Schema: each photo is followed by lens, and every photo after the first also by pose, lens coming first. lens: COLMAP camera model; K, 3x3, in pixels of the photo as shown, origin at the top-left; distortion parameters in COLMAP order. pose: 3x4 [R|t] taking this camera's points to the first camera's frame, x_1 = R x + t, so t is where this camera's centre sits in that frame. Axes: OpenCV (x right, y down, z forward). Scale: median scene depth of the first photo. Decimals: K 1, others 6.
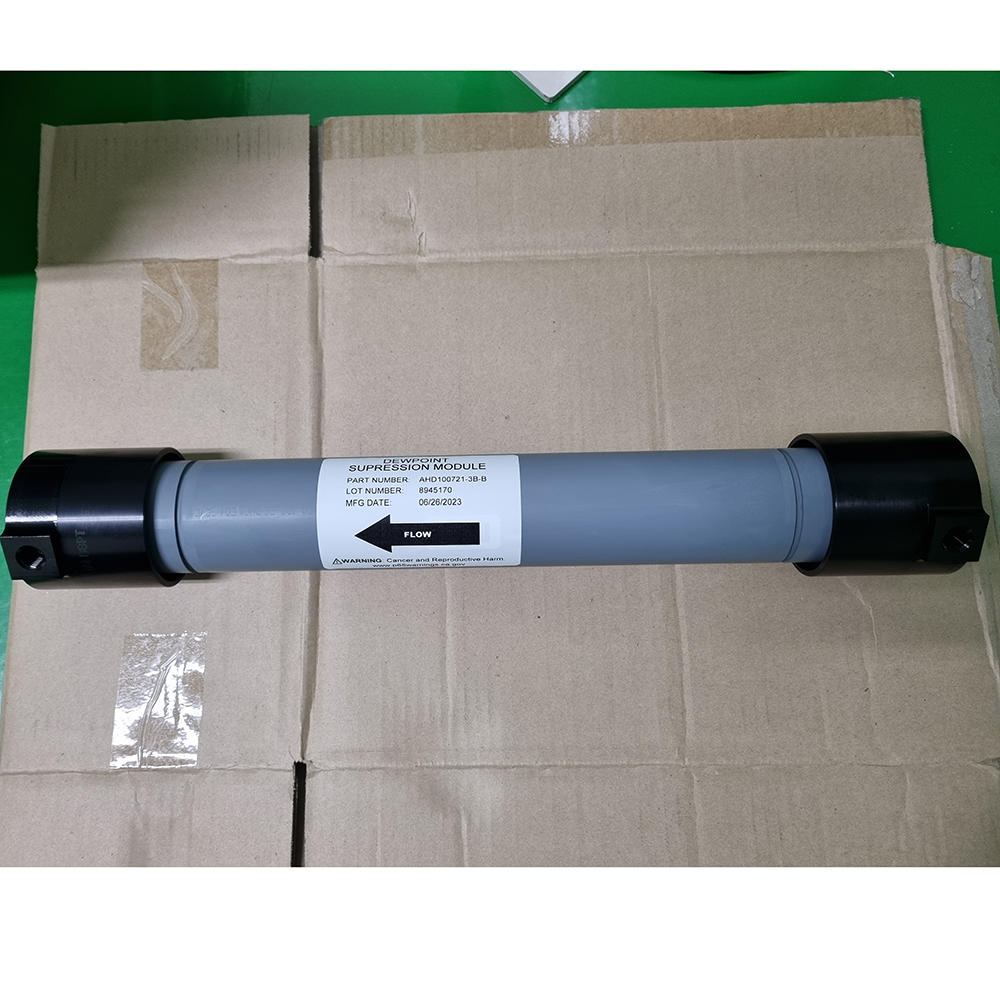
lens RADIAL K [[825.2, 0, 498.7], [0, 825.2, 499.2], [0, 0, 1]] dist [-0.008823, -0.000863]
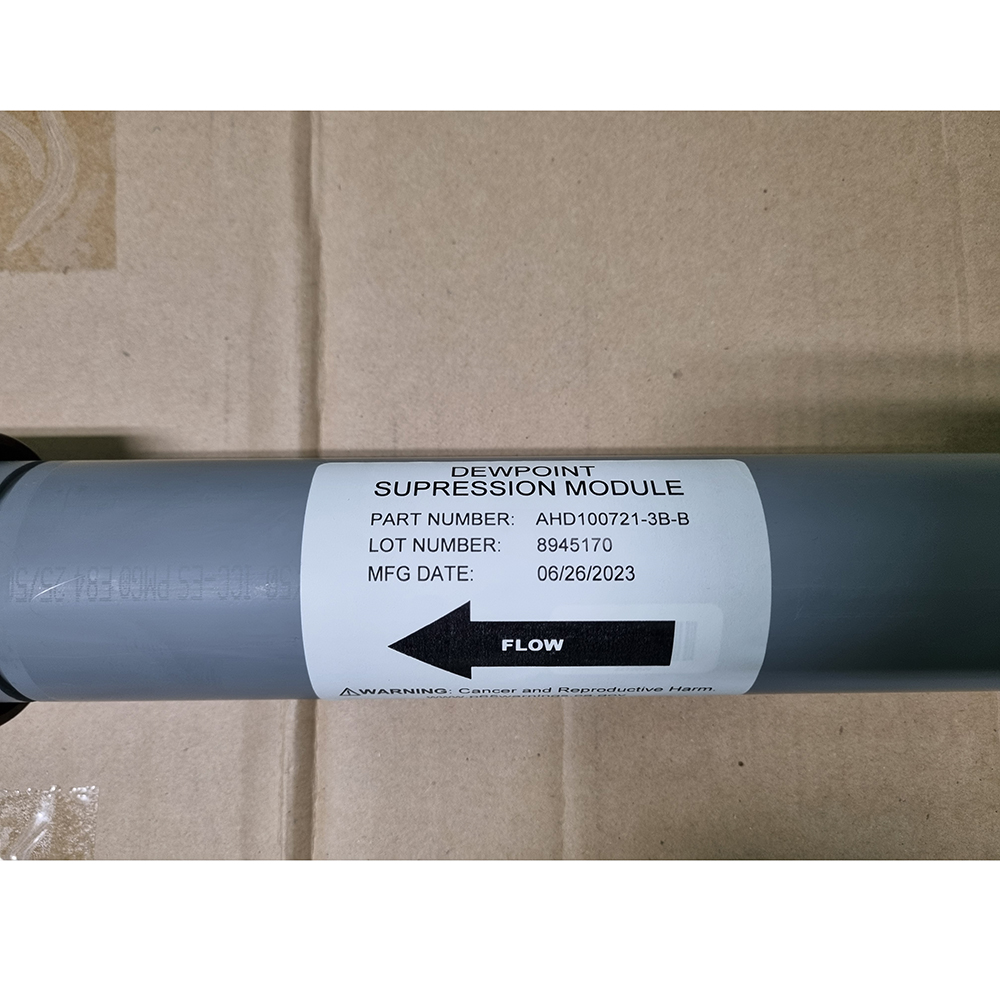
lens RADIAL K [[825.2, 0, 537.8], [0, 825.2, 516.0], [0, 0, 1]] dist [-0.008823, -0.000863]
pose [[0.999632, 0.010232, 0.025127, -0.089805], [-0.012282, 0.996485, 0.082871, -0.051993], [-0.024191, -0.083149, 0.996243, 0.476359]]
